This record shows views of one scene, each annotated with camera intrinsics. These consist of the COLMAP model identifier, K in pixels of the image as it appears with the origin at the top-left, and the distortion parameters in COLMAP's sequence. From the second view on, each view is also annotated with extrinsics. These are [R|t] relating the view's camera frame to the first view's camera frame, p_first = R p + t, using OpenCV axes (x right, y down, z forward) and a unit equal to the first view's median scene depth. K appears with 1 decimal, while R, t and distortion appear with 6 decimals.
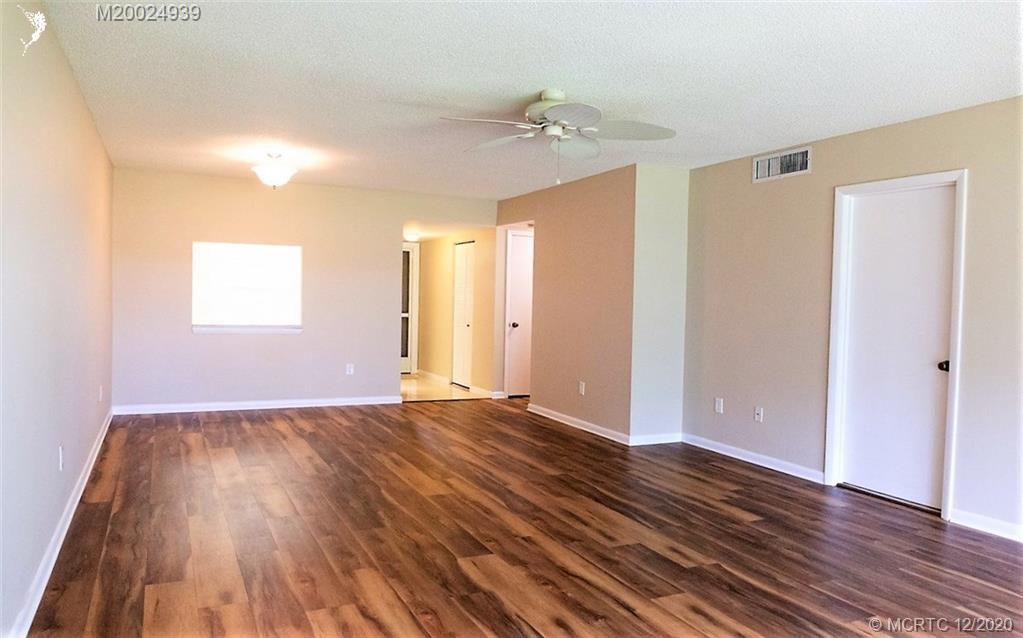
lens RADIAL K [[731.8, 0, 528.8], [0, 731.8, 324.9], [0, 0, 1]] dist [-0.009214, -0.006557]
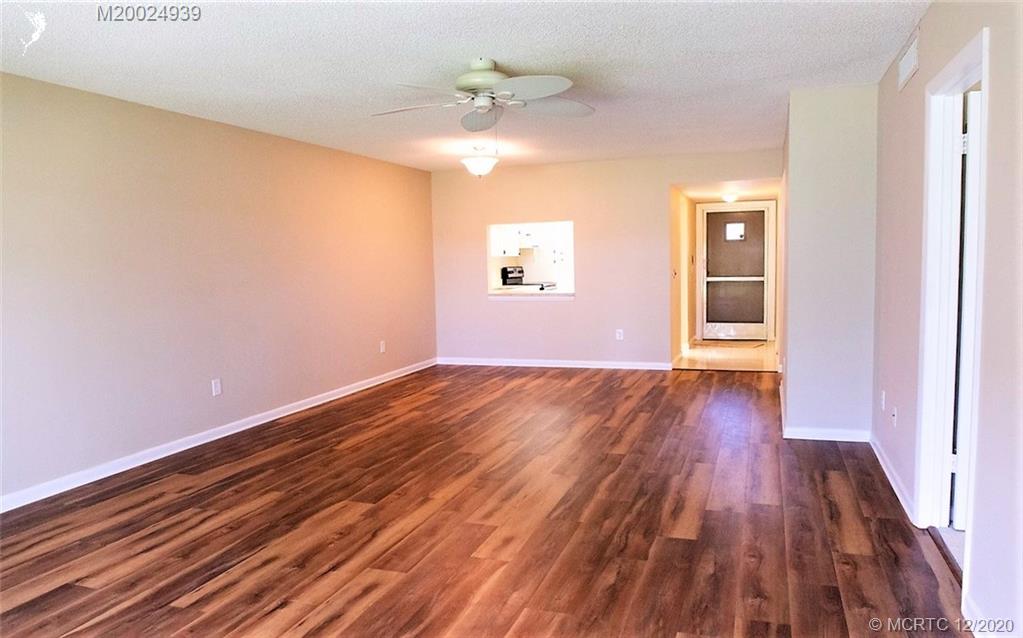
lens RADIAL K [[731.8, 0, 528.8], [0, 731.8, 324.9], [0, 0, 1]] dist [-0.009214, -0.006557]
pose [[0.711795, 0.023359, -0.701999, 0.869643], [0.014893, 0.998720, 0.048334, -0.012046], [0.702229, -0.044859, 0.710536, 0.366711]]
